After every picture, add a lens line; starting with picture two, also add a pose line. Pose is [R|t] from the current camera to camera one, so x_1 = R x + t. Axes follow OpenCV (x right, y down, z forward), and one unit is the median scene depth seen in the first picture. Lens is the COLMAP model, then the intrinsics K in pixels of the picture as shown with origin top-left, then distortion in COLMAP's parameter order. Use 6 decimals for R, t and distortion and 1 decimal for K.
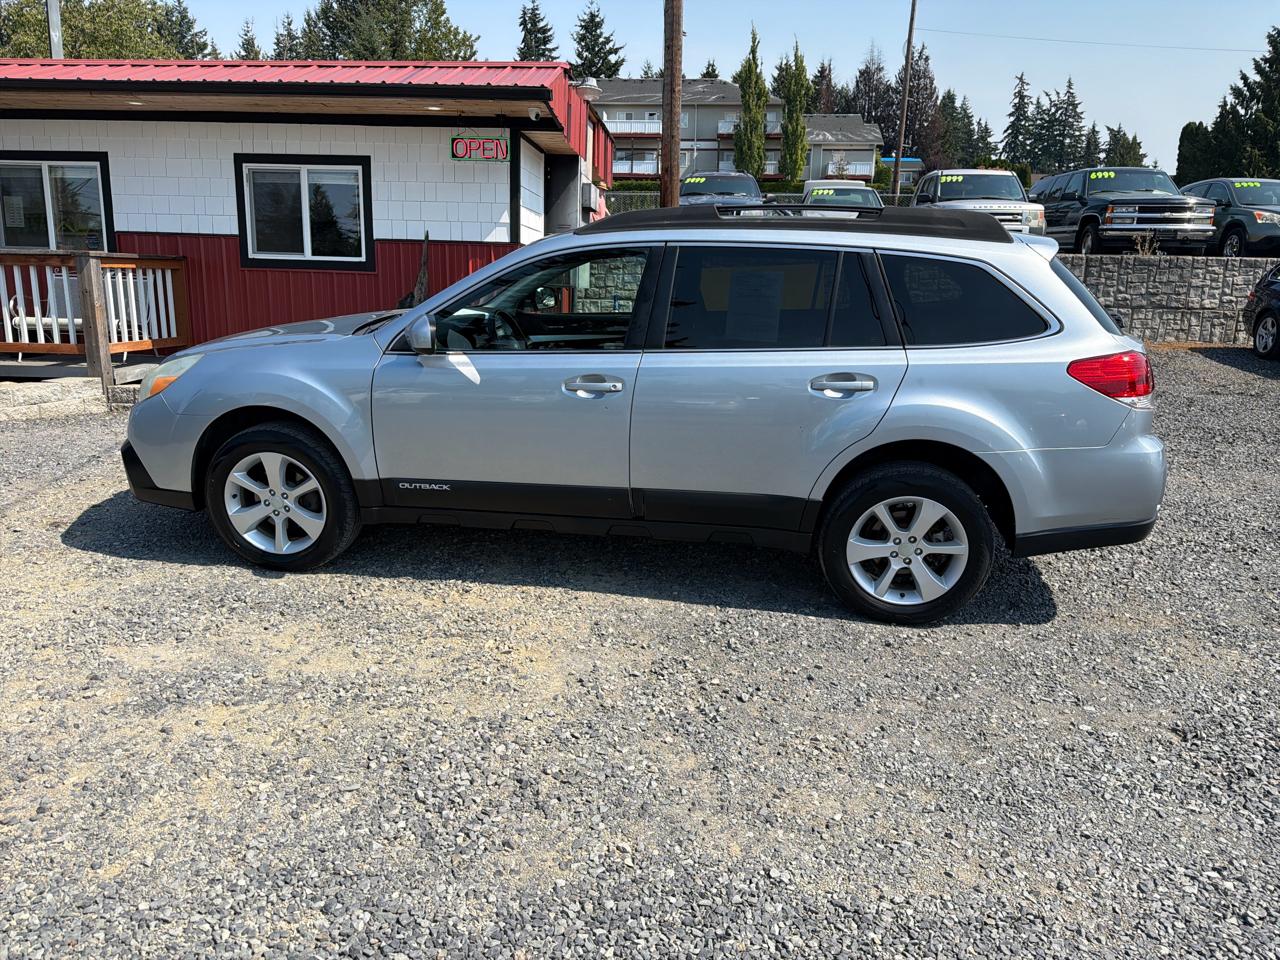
lens RADIAL K [[858.9, 0, 639.9], [0, 858.9, 533.4], [0, 0, 1]] dist [-0.000140, 0.000500]
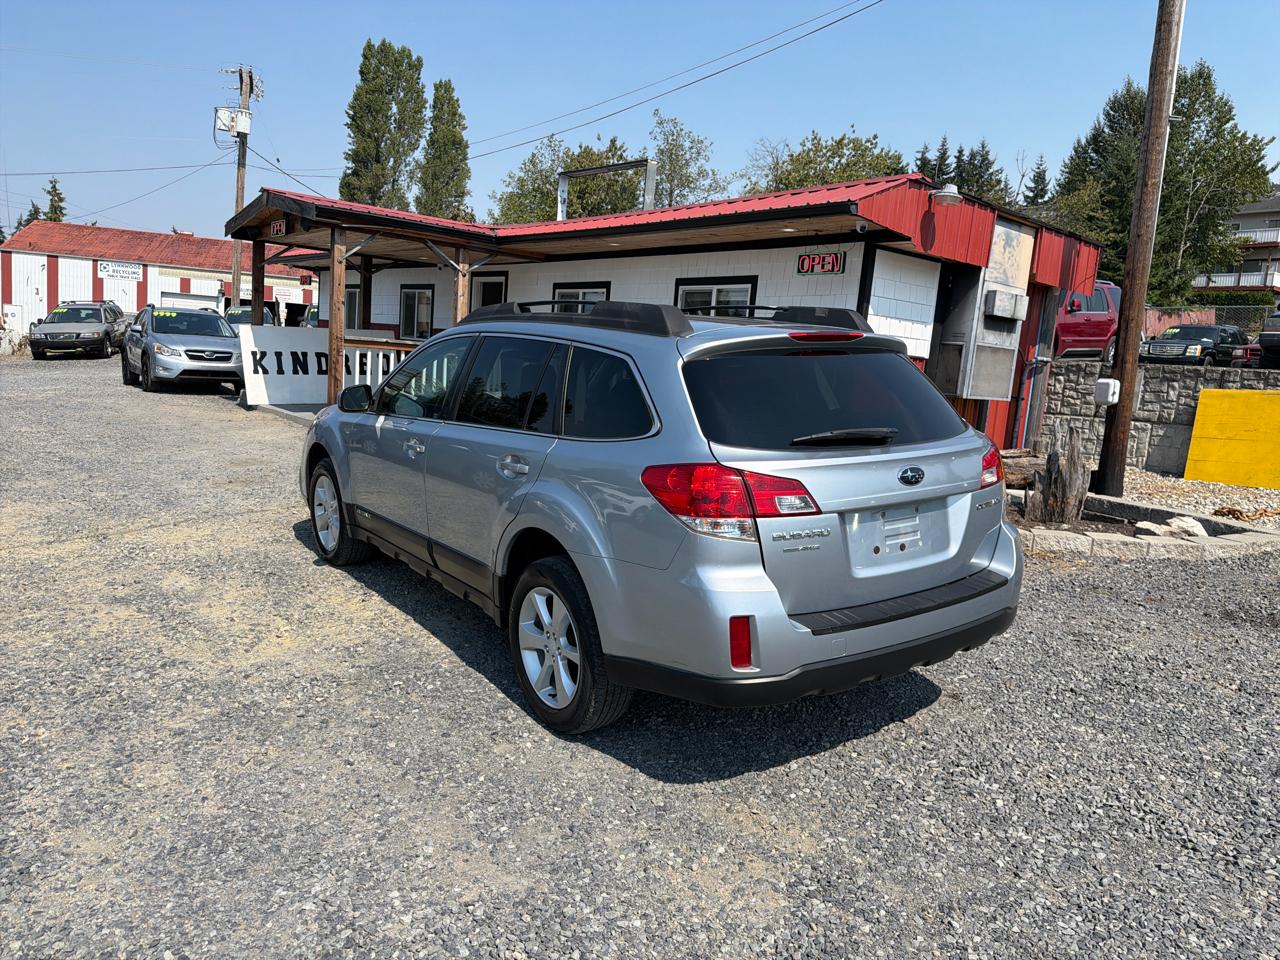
lens RADIAL K [[877.6, 0, 642.5], [0, 877.6, 506.7], [0, 0, 1]] dist [0.045694, -0.061661]
pose [[0.706042, 0.140049, -0.694184, 0.929215], [-0.249608, 0.966556, -0.058873, -0.087869], [0.662722, 0.214841, 0.717386, 0.301232]]
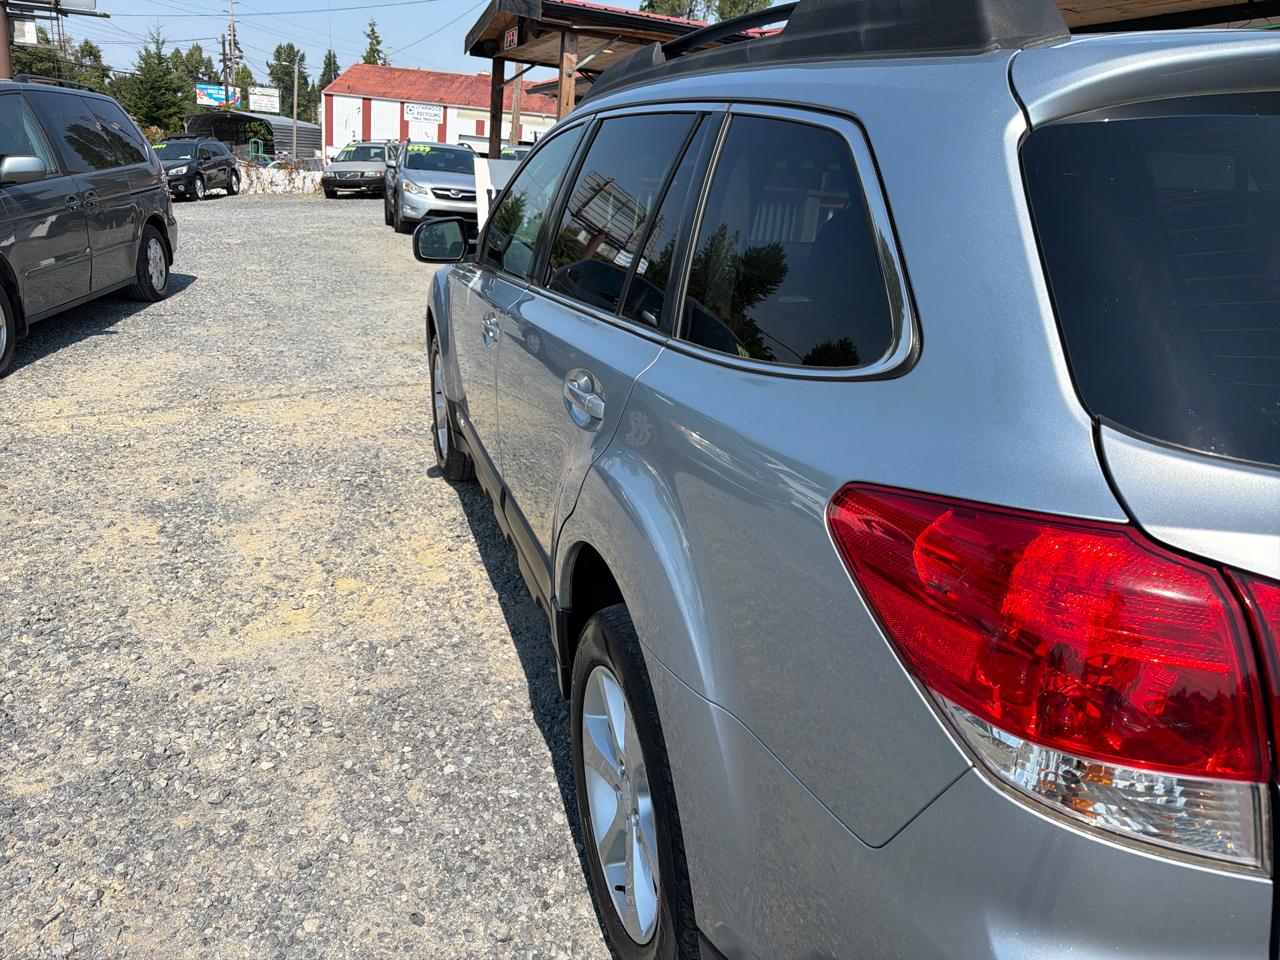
lens RADIAL K [[900.1, 0, 640.1], [0, 900.1, 499.2], [0, 0, 1]] dist [-0.004341, -0.006190]
pose [[0.453977, 0.306927, -0.836481, 0.587923], [-0.325363, 0.931073, 0.165054, -0.179718], [0.829484, 0.197229, 0.522549, 0.657017]]
